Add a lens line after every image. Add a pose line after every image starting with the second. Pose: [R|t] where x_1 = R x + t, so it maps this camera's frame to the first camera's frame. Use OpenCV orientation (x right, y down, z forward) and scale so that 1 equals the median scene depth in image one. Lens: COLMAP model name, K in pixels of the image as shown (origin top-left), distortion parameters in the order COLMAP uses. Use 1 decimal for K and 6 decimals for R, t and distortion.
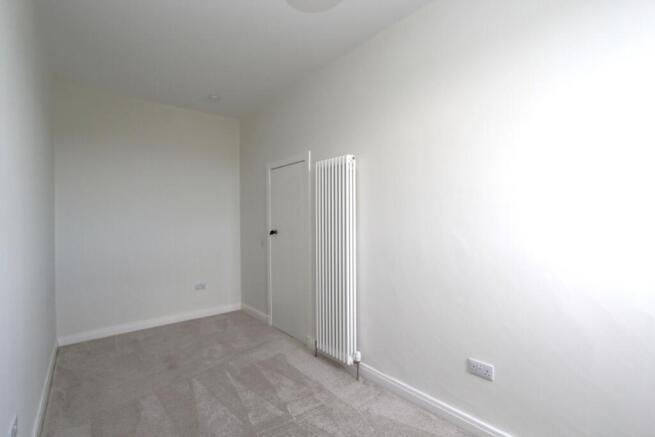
lens RADIAL K [[300.9, 0, 327.5], [0, 300.9, 218.5], [0, 0, 1]] dist [-0.014378, 0.000332]
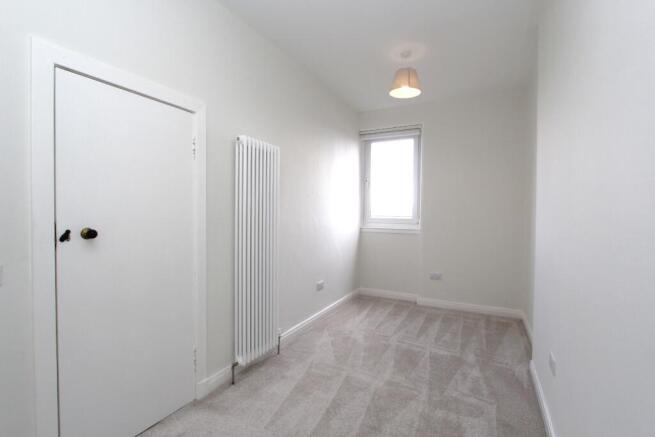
lens RADIAL K [[300.9, 0, 327.5], [0, 300.9, 218.5], [0, 0, 1]] dist [-0.014378, 0.000332]
pose [[-0.379631, -0.017900, 0.924965, -0.922916], [-0.012660, 0.999820, 0.014153, 0.020339], [-0.925052, -0.006337, -0.379789, 1.176322]]
